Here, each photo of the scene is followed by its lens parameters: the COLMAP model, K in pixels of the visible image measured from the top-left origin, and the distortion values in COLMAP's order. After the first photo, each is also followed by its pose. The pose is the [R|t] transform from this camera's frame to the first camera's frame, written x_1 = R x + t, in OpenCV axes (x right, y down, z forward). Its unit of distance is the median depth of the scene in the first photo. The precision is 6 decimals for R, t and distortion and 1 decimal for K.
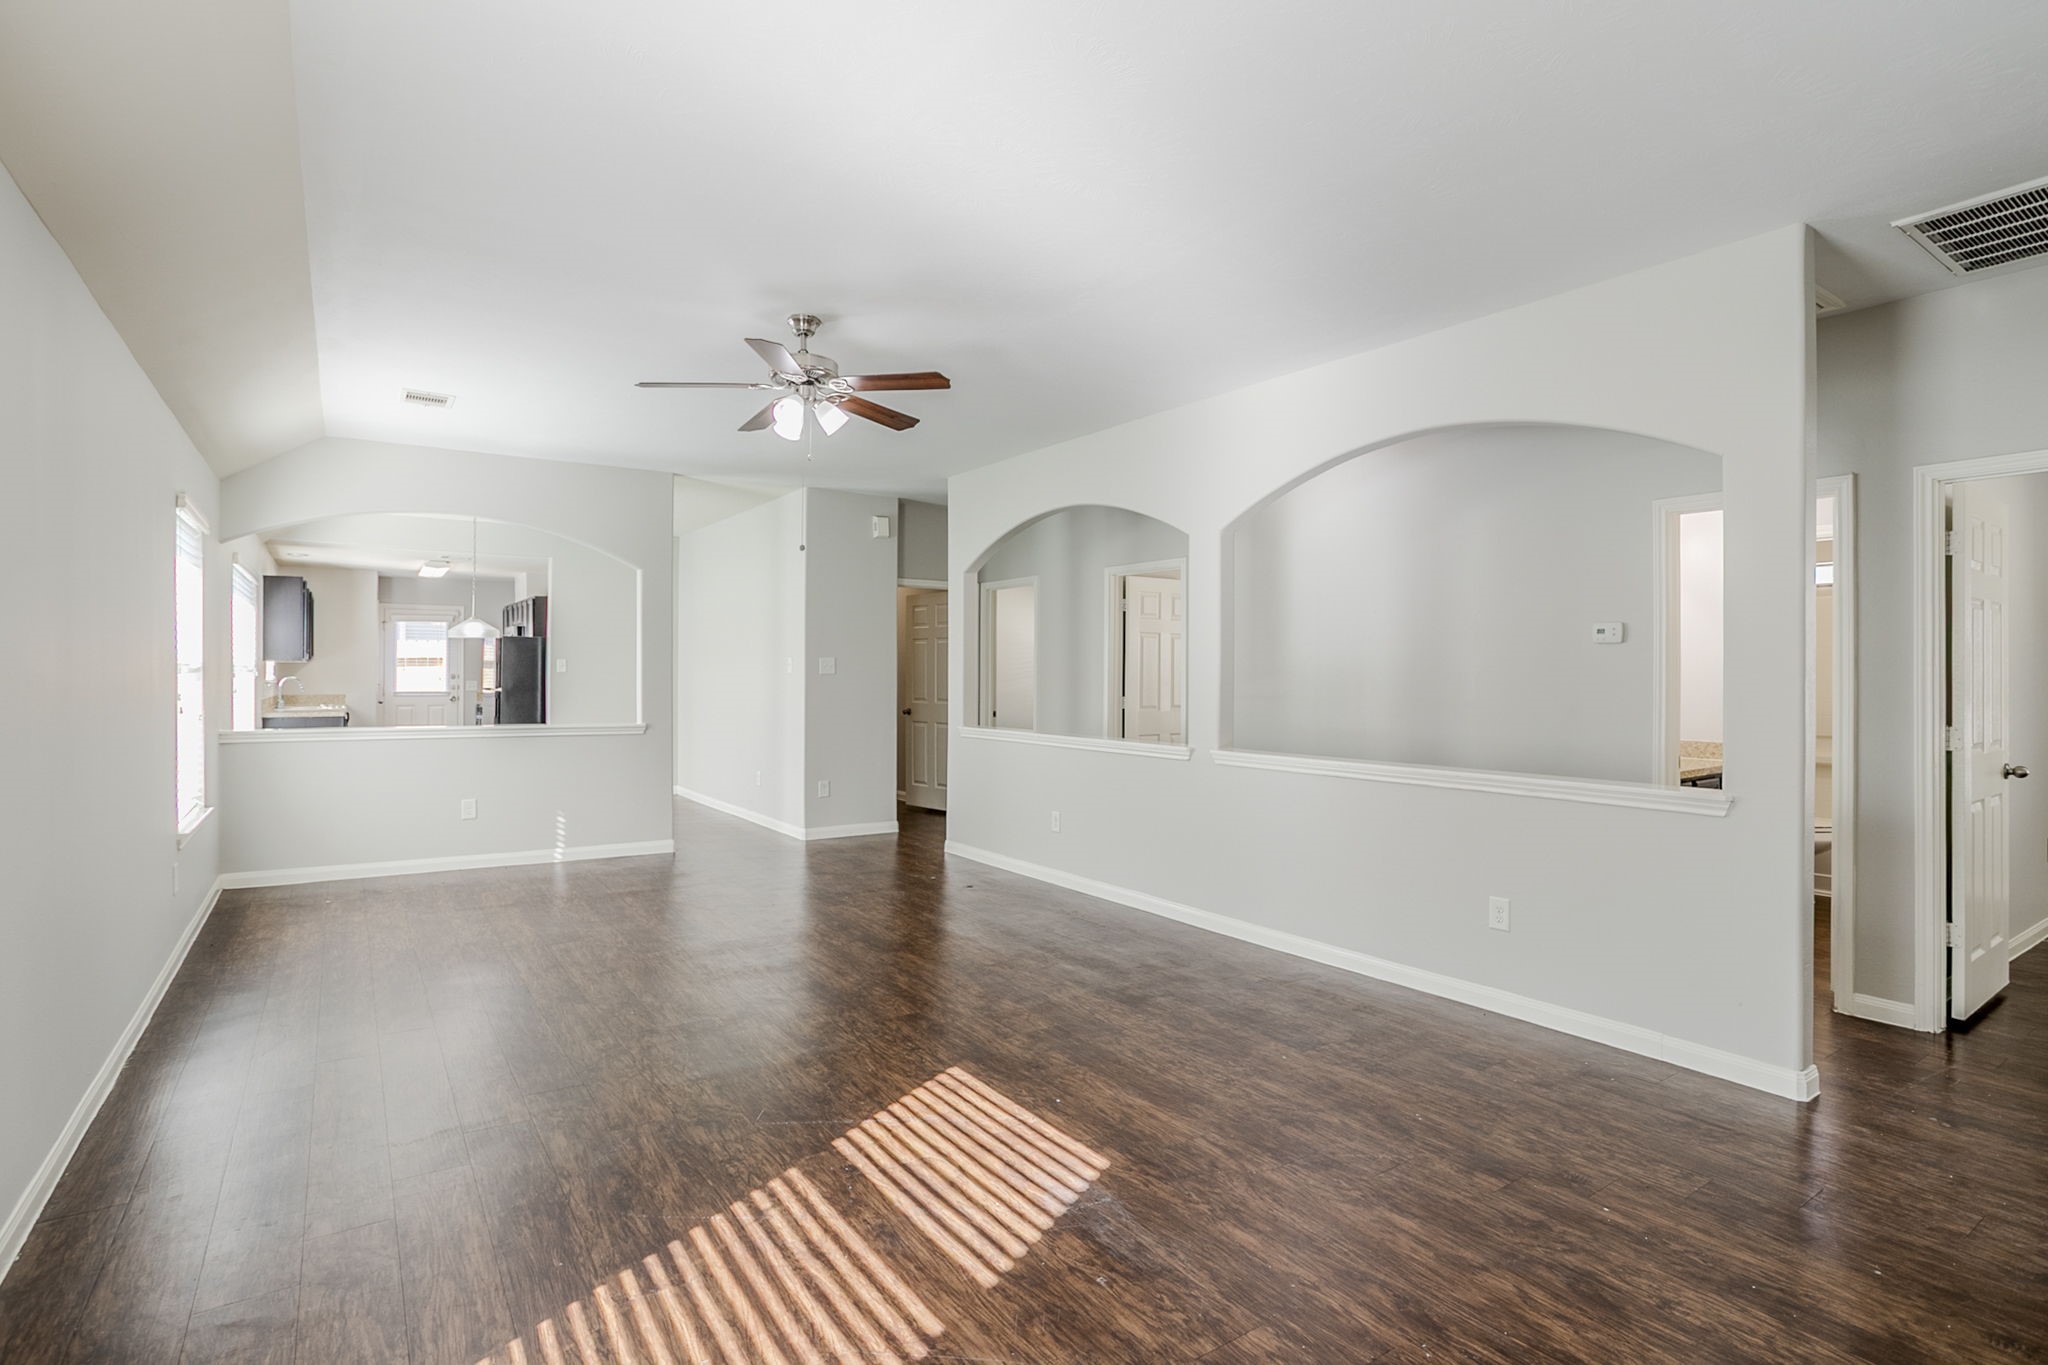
lens RADIAL K [[1048.5, 0, 1023.9], [0, 1048.5, 660.9], [0, 0, 1]] dist [0.024692, 0.000552]
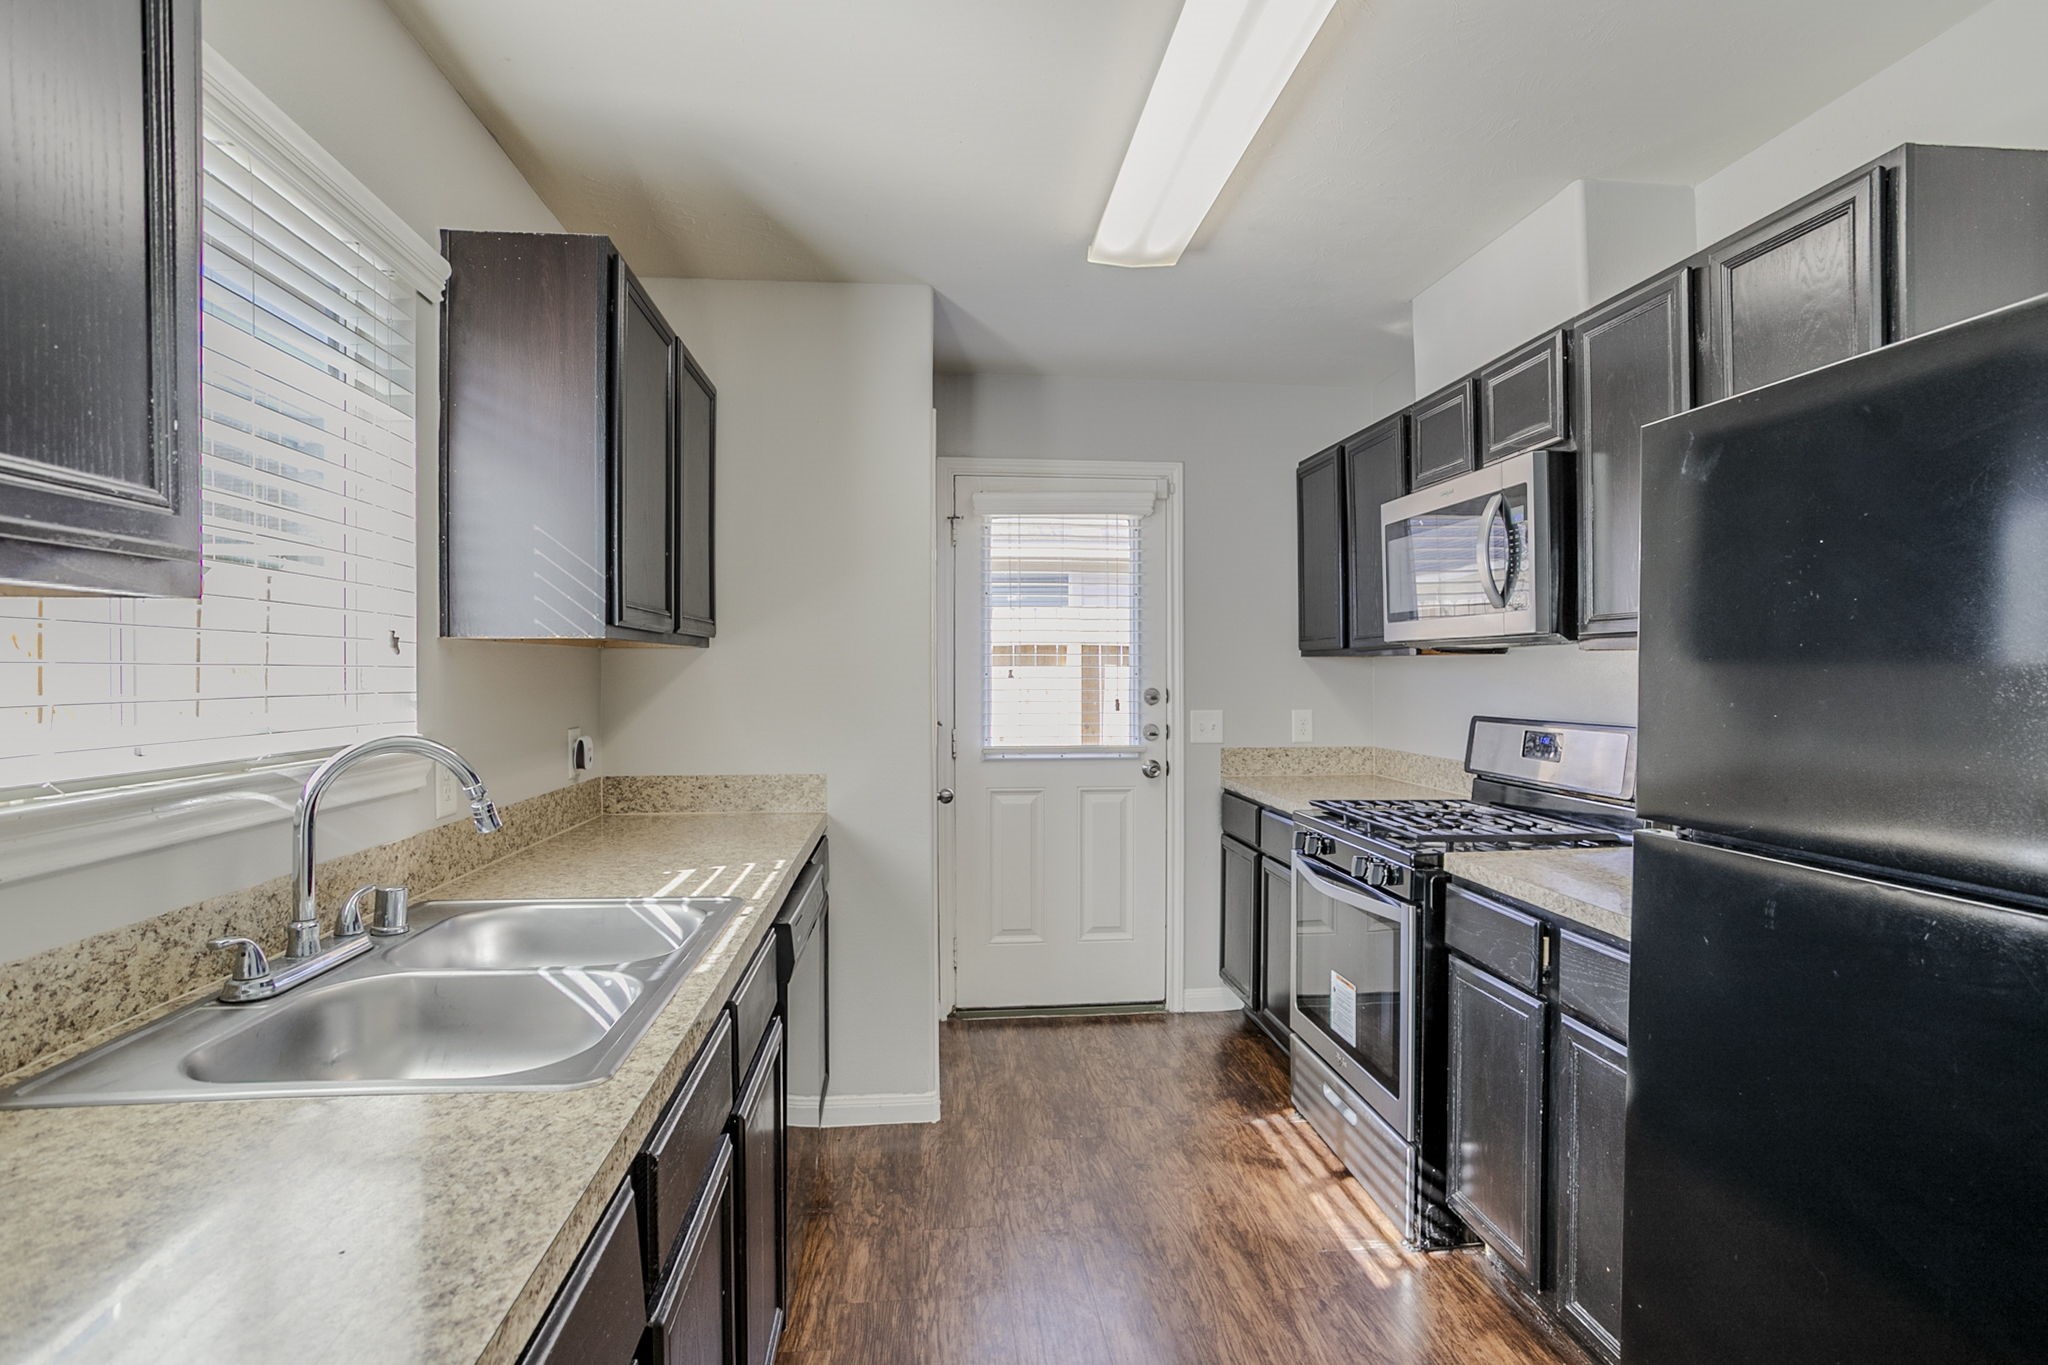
lens RADIAL K [[1019.8, 0, 1014.1], [0, 1019.8, 675.9], [0, 0, 1]] dist [-0.056276, 0.023132]
pose [[0.883287, -0.008401, -0.468757, -0.473116], [0.014446, 0.999852, 0.009302, 0.006362], [0.468609, -0.014988, 0.883278, 0.782917]]
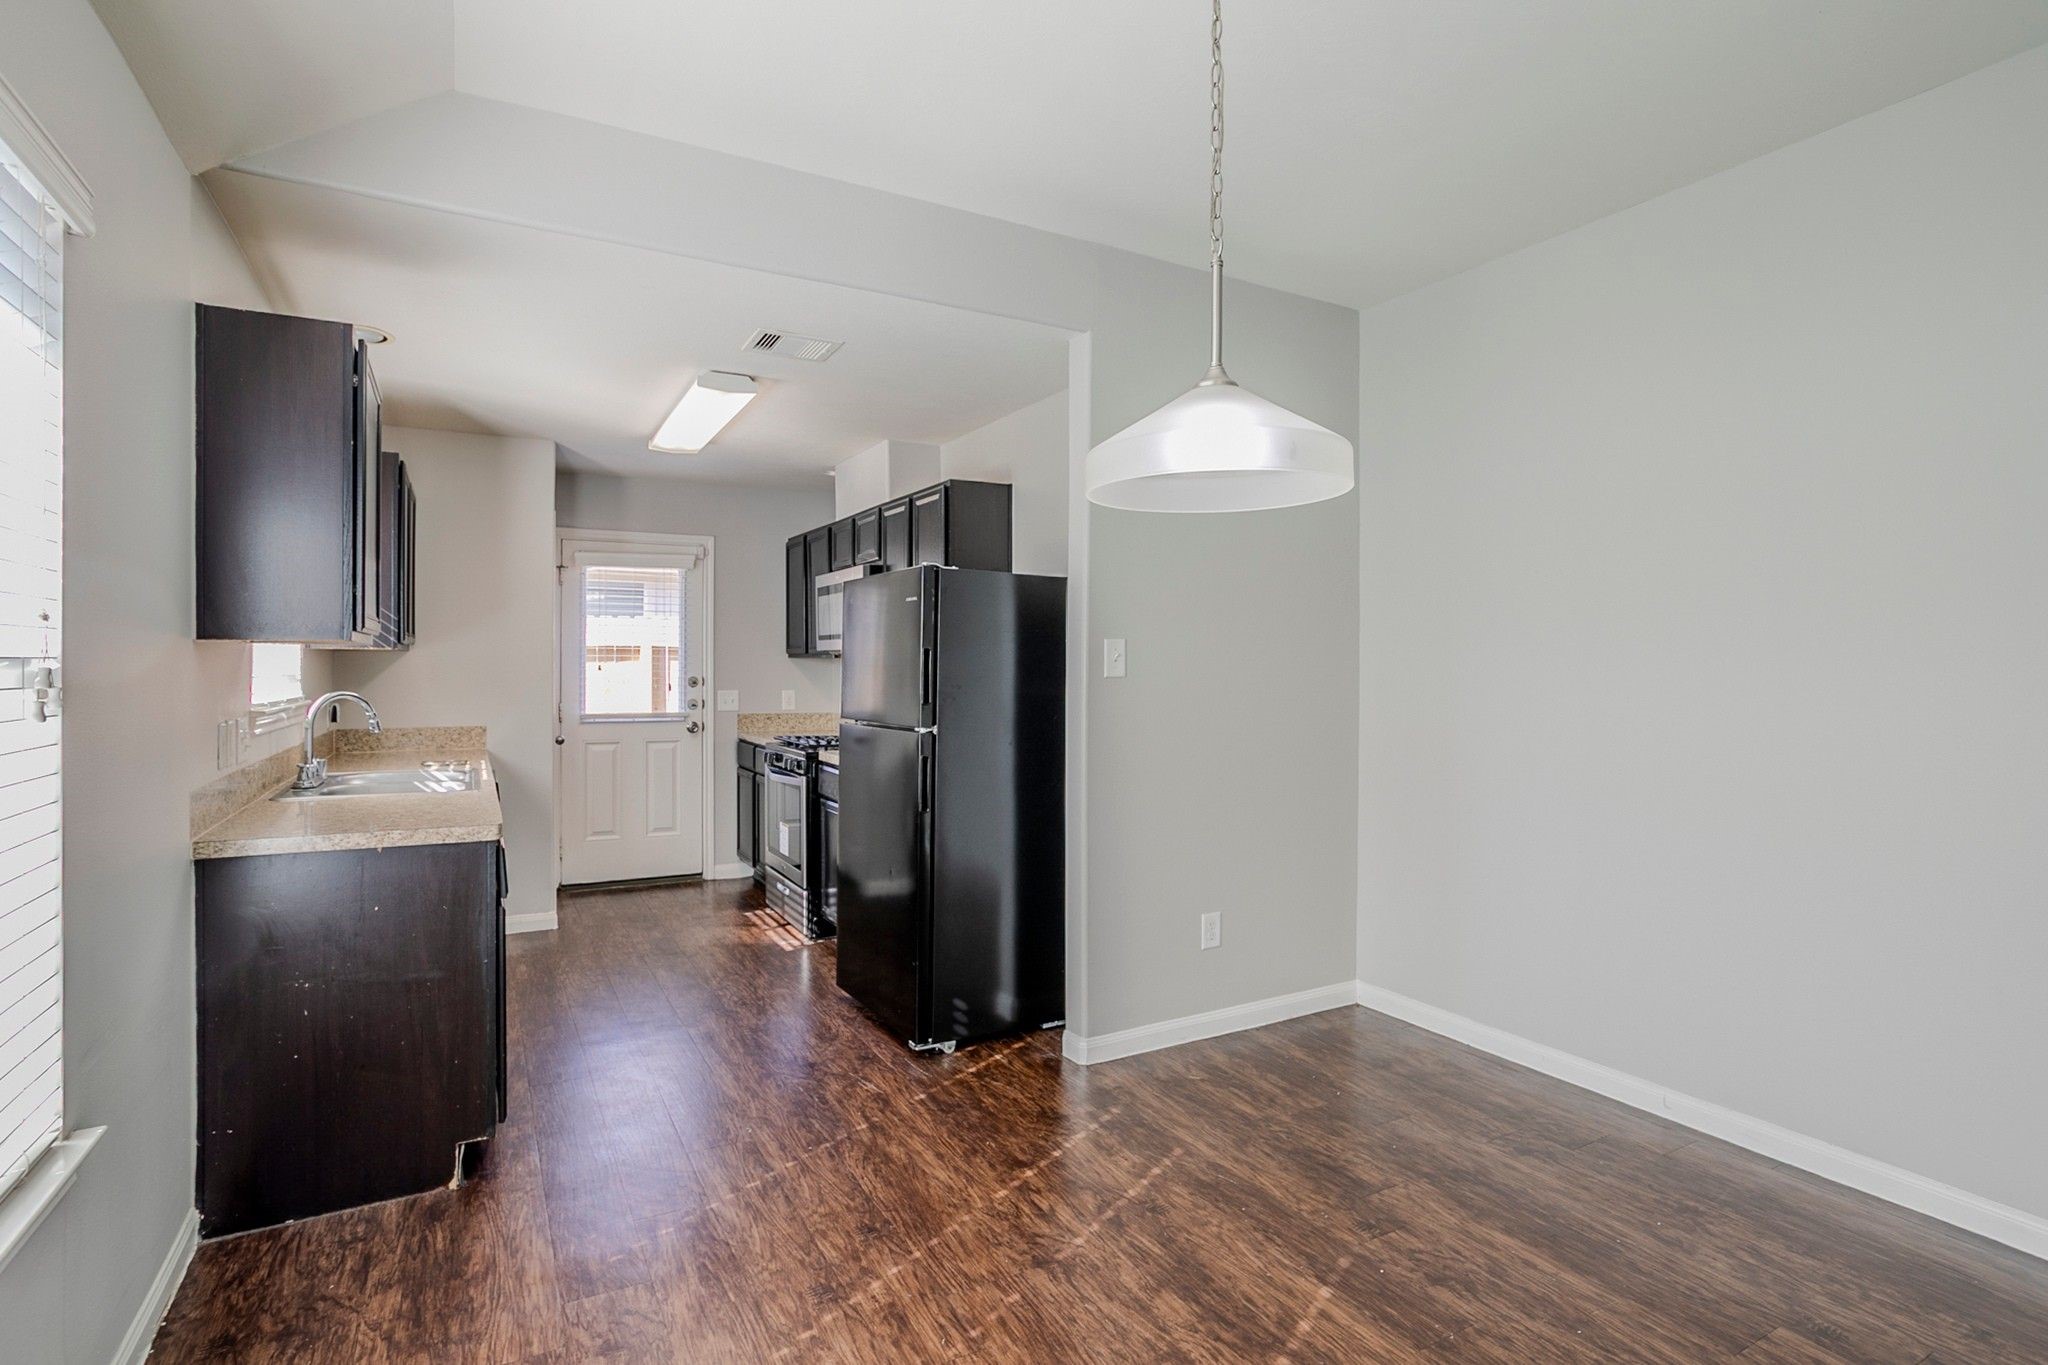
lens RADIAL K [[1019.8, 0, 1014.1], [0, 1019.8, 675.9], [0, 0, 1]] dist [-0.056276, 0.023132]
pose [[0.996133, -0.004977, -0.087716, -0.382058], [0.006494, 0.999834, 0.017017, 0.005716], [0.087616, -0.017521, 0.996000, 0.597408]]
